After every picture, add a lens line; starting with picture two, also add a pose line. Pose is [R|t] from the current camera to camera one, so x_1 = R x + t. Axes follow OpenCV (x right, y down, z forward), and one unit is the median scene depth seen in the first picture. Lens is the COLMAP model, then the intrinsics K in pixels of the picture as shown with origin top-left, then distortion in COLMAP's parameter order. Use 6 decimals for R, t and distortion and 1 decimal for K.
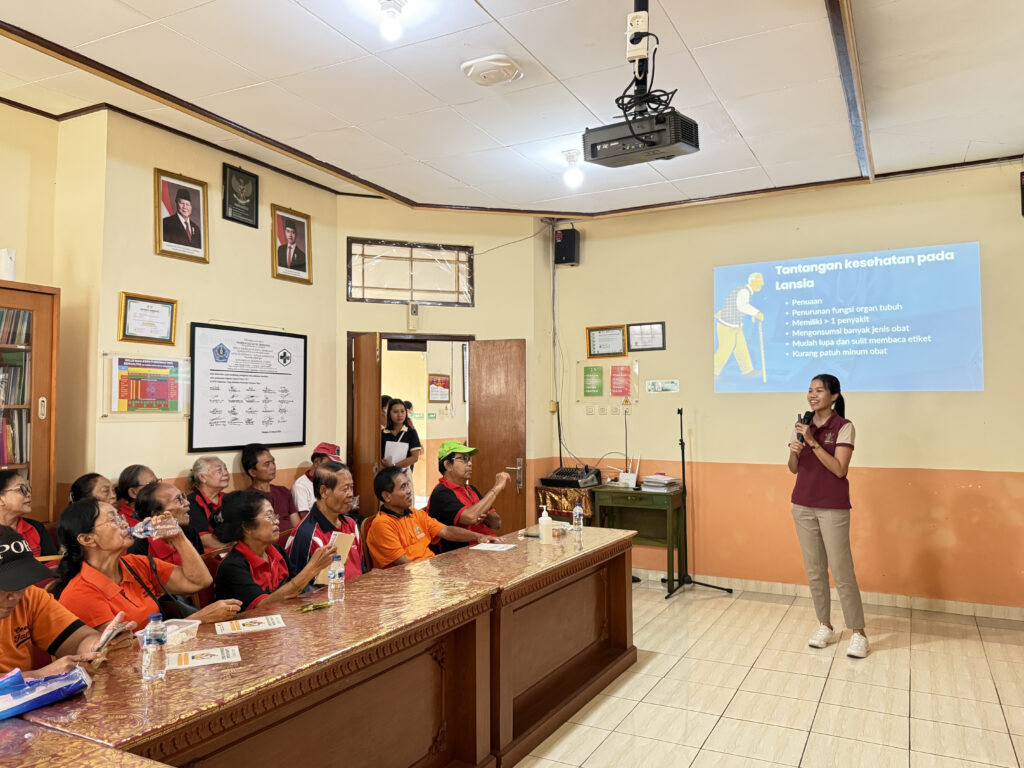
lens RADIAL K [[767.6, 0, 512.0], [0, 767.6, 384.0], [0, 0, 1]] dist [0.113788, -0.001455]
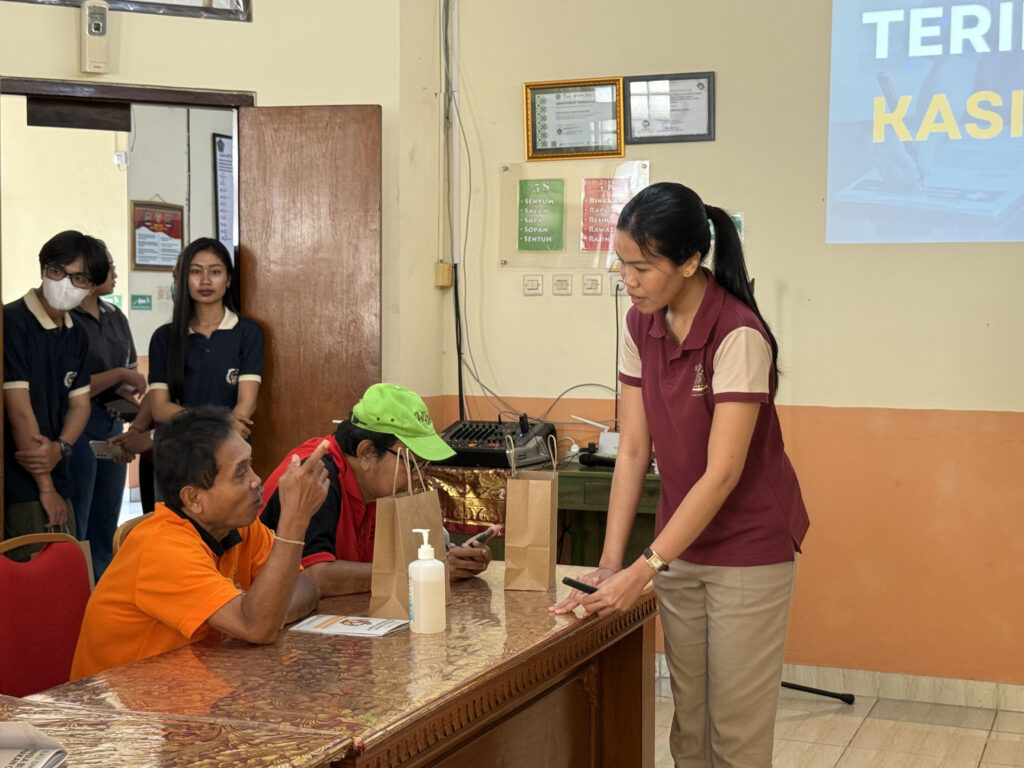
lens RADIAL K [[1640.1, 0, 512.0], [0, 1640.1, 384.0], [0, 0, 1]] dist [0.162864, -0.086673]
pose [[0.992847, 0.002412, 0.119370, -0.017338], [-0.012480, 0.996415, 0.083669, 0.014293], [-0.118740, -0.084560, 0.989318, 0.117526]]
